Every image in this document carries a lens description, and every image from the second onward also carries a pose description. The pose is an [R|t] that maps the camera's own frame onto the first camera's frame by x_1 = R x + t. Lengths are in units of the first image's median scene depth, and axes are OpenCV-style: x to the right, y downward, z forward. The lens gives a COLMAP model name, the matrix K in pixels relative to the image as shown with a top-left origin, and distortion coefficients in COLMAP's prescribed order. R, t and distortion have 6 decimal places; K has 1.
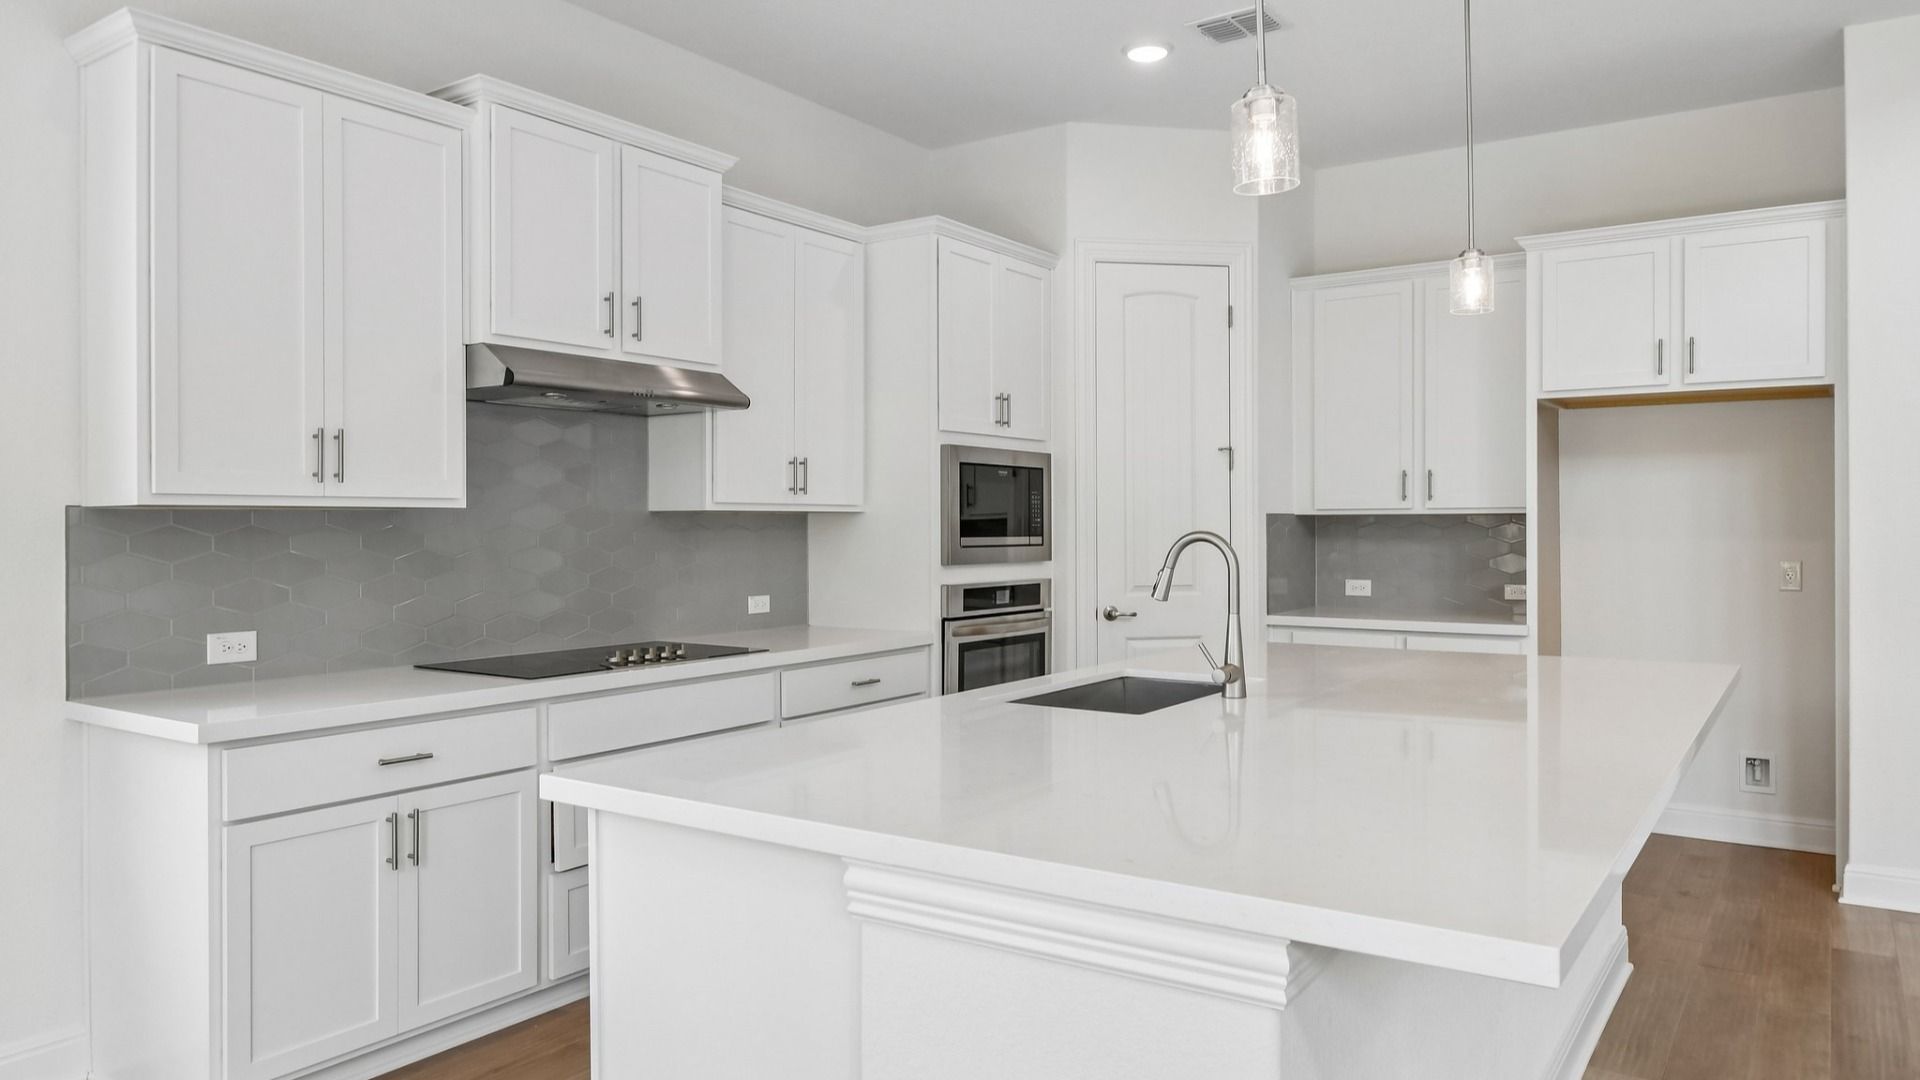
lens RADIAL K [[1252.7, 0, 931.3], [0, 1252.7, 531.2], [0, 0, 1]] dist [0.000709, -0.000736]
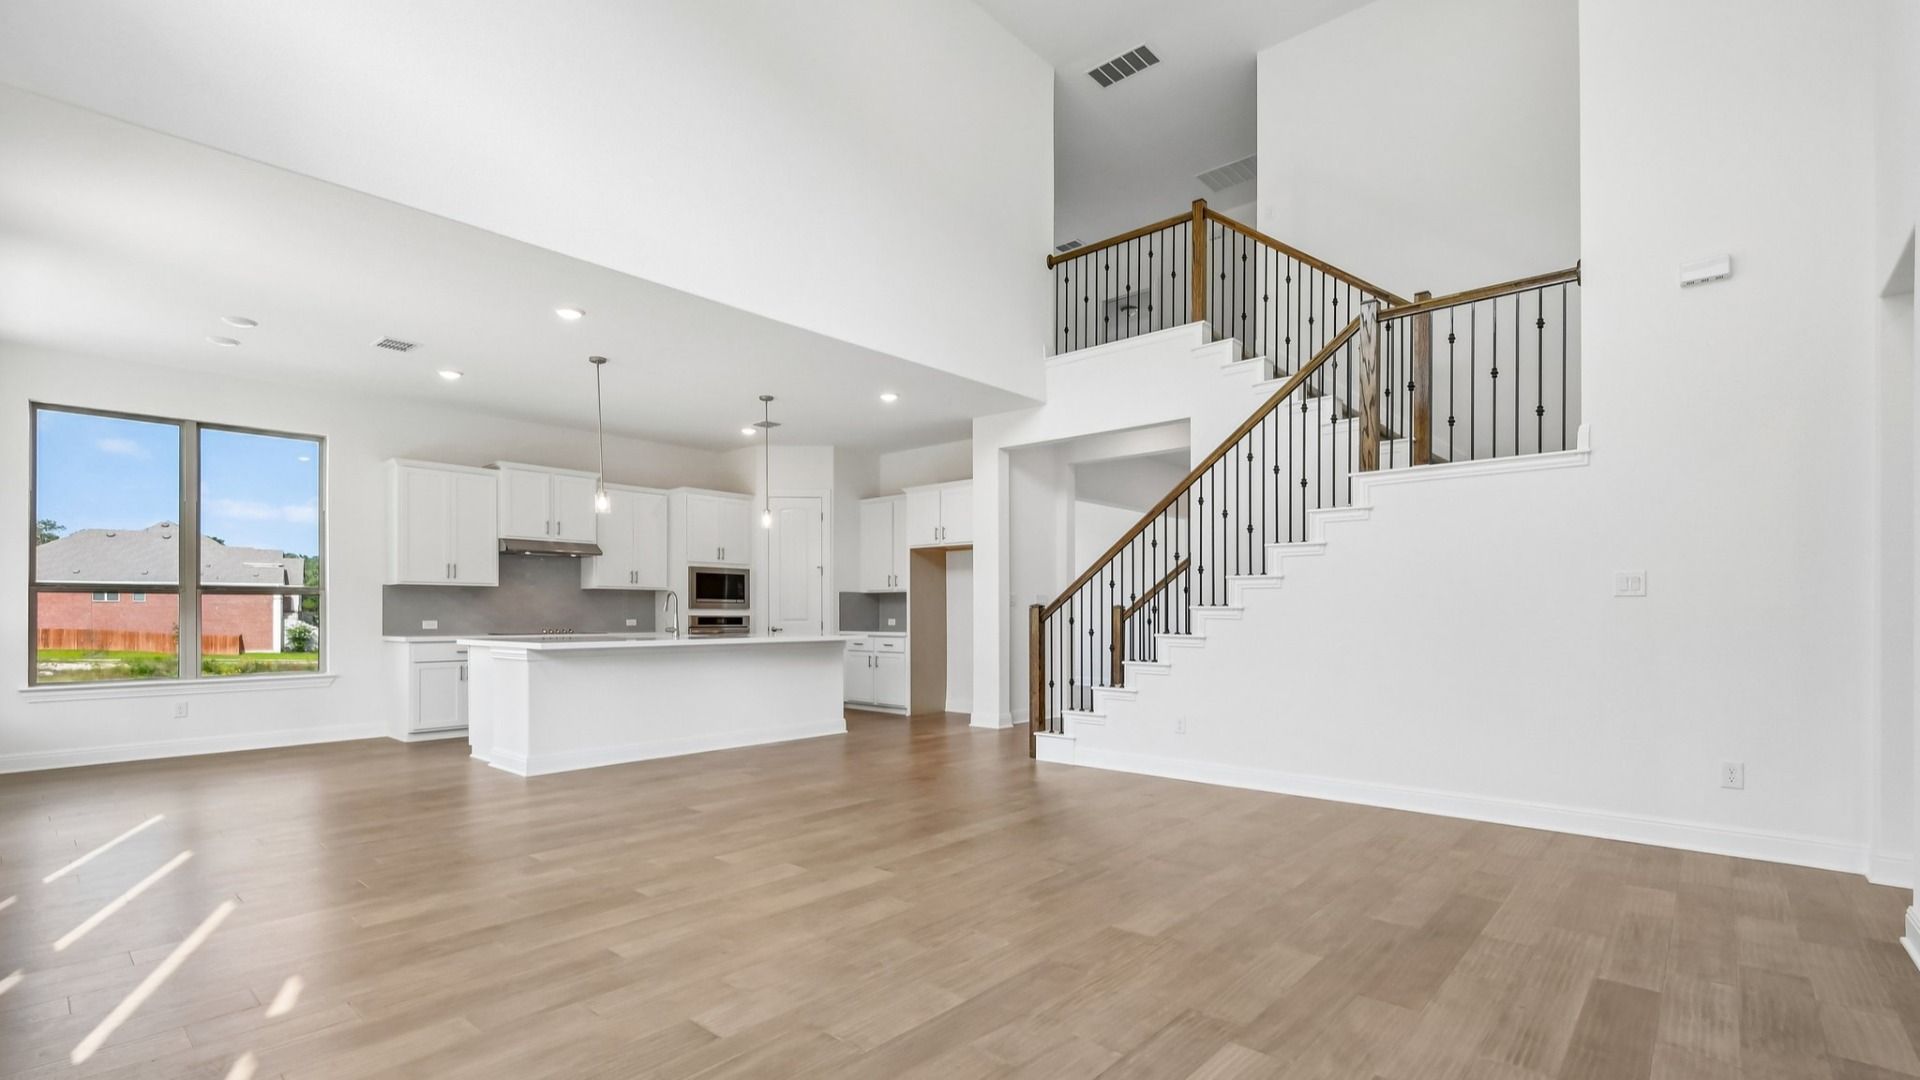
lens RADIAL K [[851.4, 0, 953.4], [0, 851.4, 627.2], [0, 0, 1]] dist [-0.001656, -0.000438]
pose [[0.988935, 0.008008, -0.148130, 0.973418], [-0.006661, 0.999932, 0.009587, 0.050897], [0.148197, -0.008494, 0.988921, -0.905501]]
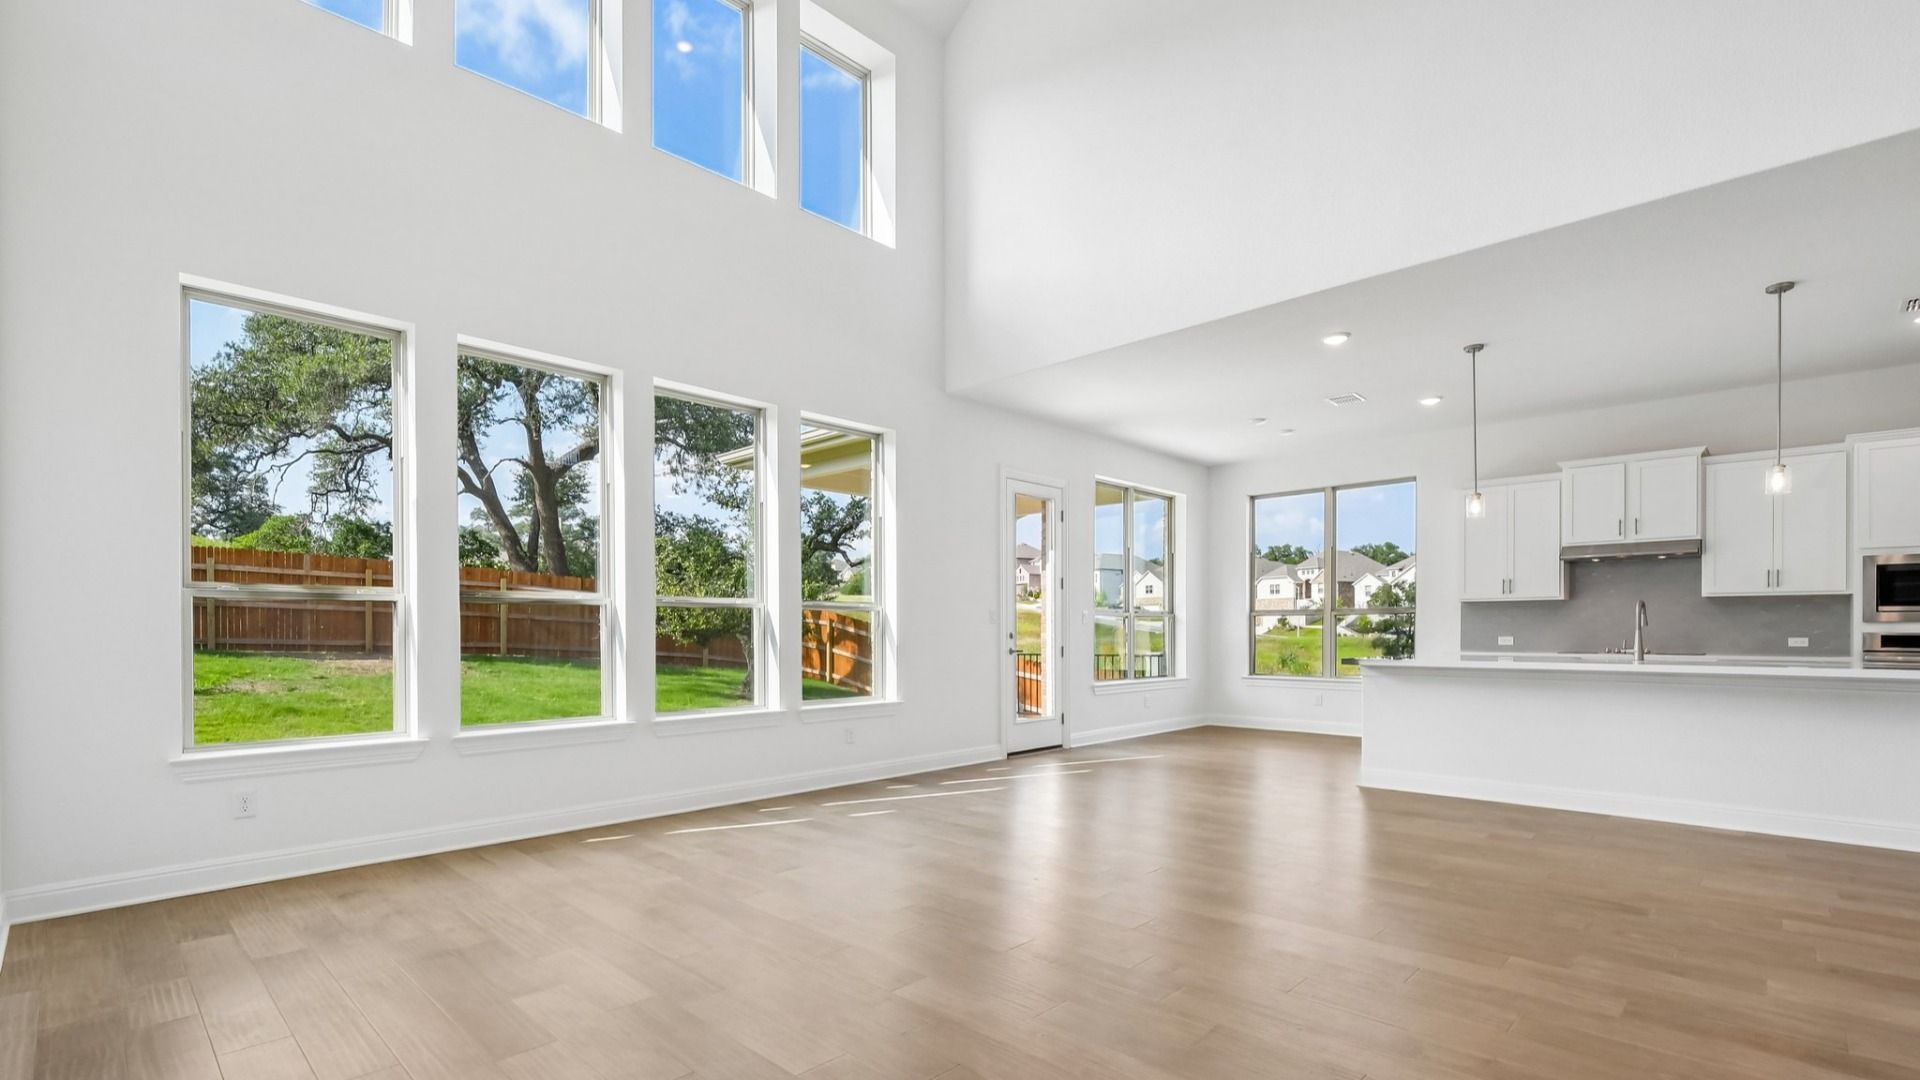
lens RADIAL K [[851.4, 0, 953.4], [0, 851.4, 627.2], [0, 0, 1]] dist [-0.001656, -0.000438]
pose [[-0.181544, 0.003996, -0.983375, 1.606869], [-0.004963, 0.999975, 0.004979, 0.038650], [0.983370, 0.005784, -0.181519, -0.089565]]
